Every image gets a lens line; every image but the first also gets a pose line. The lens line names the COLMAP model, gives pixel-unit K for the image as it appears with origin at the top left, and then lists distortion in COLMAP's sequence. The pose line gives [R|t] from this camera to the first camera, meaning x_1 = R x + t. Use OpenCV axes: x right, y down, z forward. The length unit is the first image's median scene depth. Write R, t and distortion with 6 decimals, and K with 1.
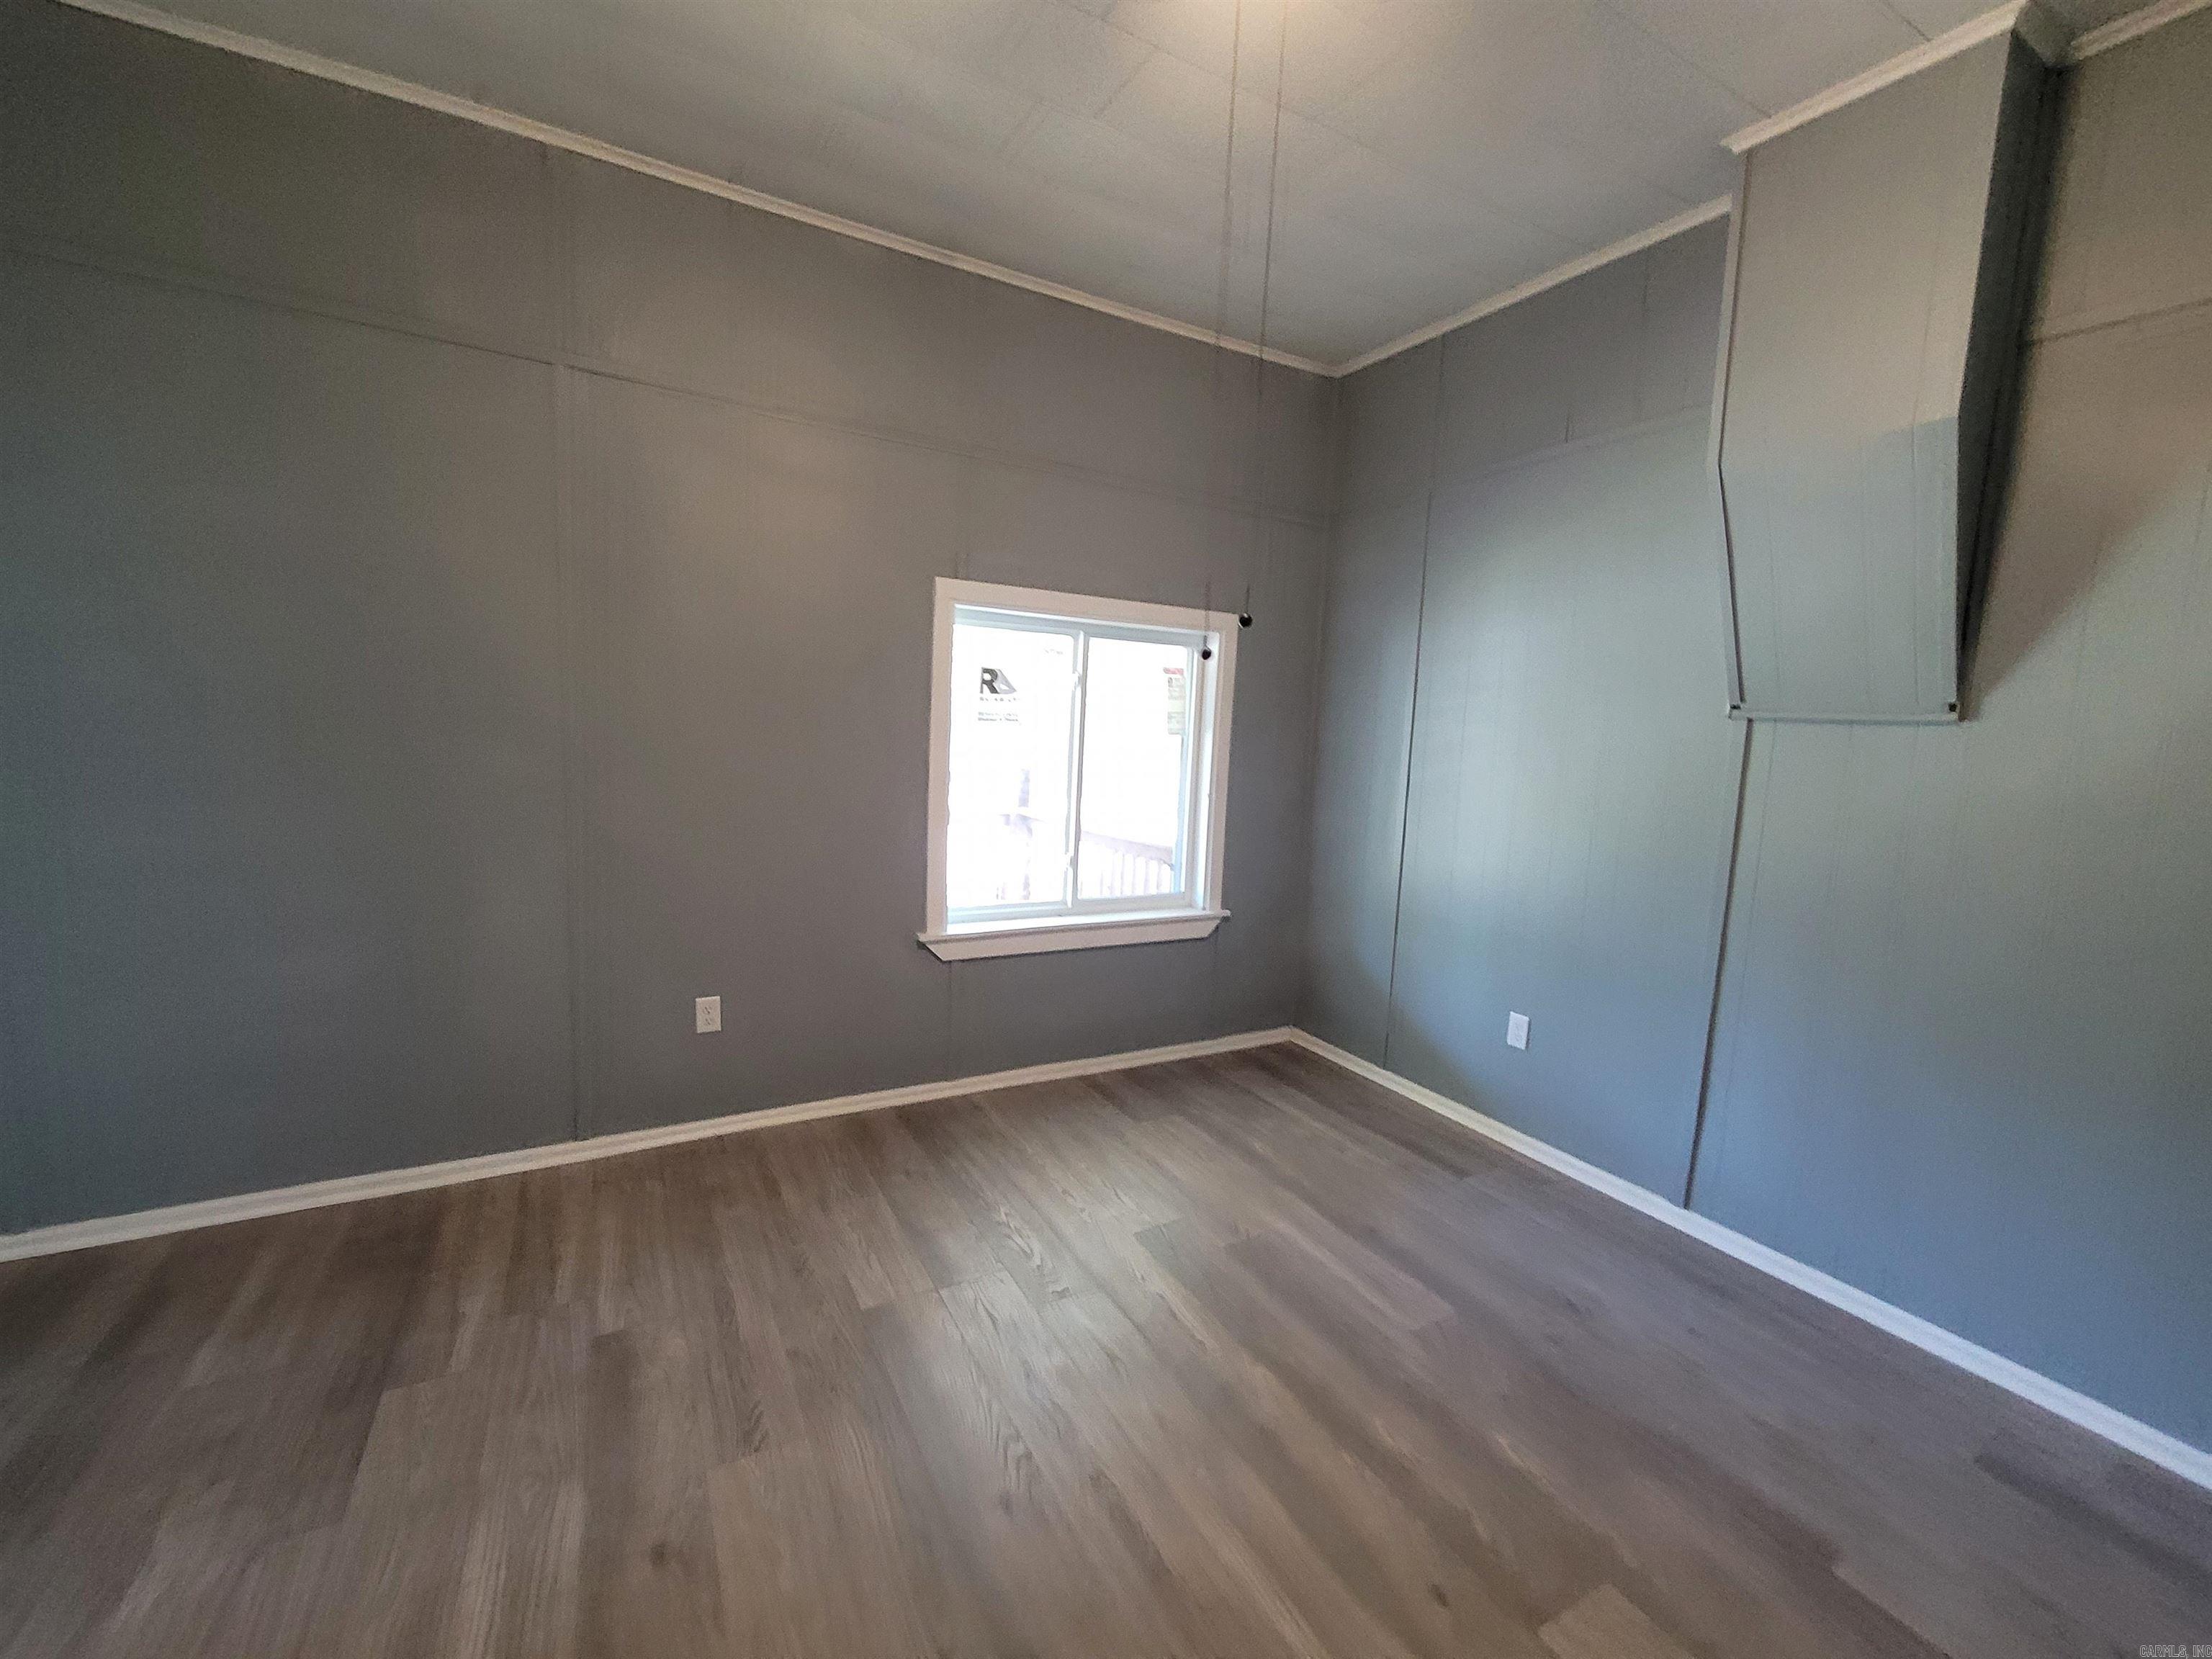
lens RADIAL K [[885.5, 0, 1112.2], [0, 885.5, 827.8], [0, 0, 1]] dist [0.000775, 0.000106]
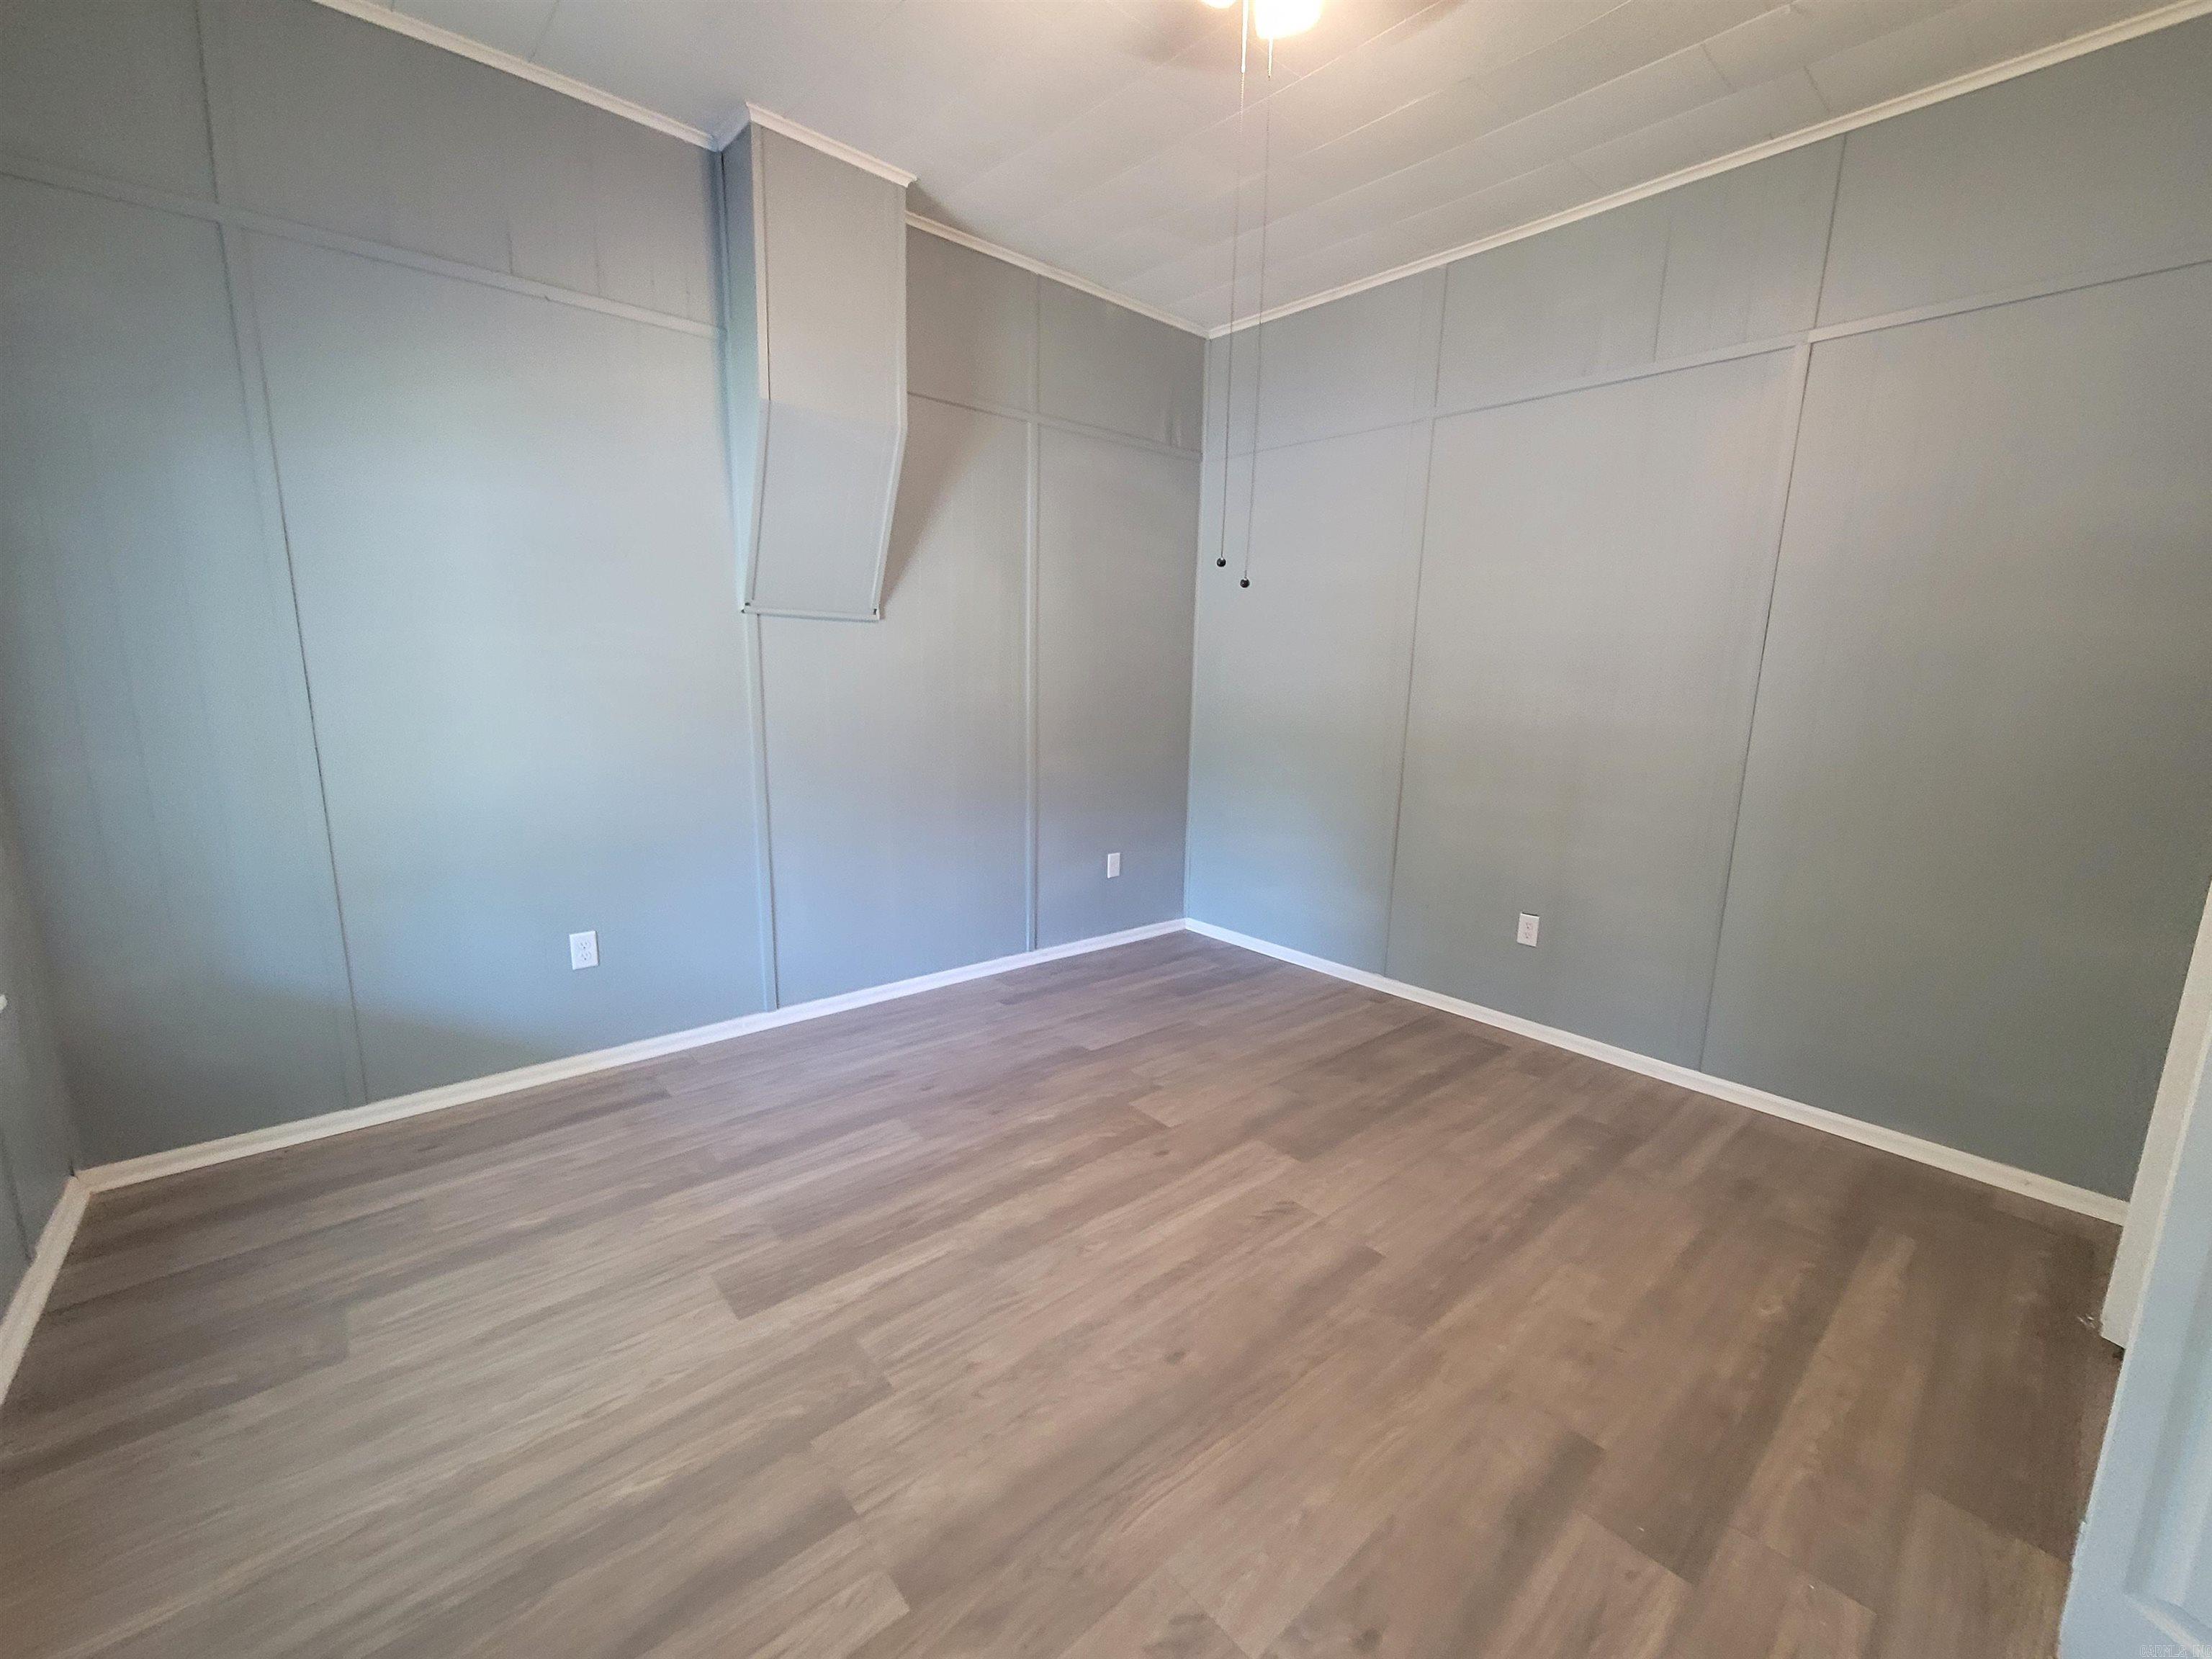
lens RADIAL K [[919.7, 0, 1109.7], [0, 919.7, 831.8], [0, 0, 1]] dist [0.012659, 0.000187]
pose [[-0.208558, -0.214704, 0.954152, -0.680515], [0.077380, 0.968924, 0.234942, -0.090561], [-0.974944, 0.122831, -0.185463, 0.782214]]
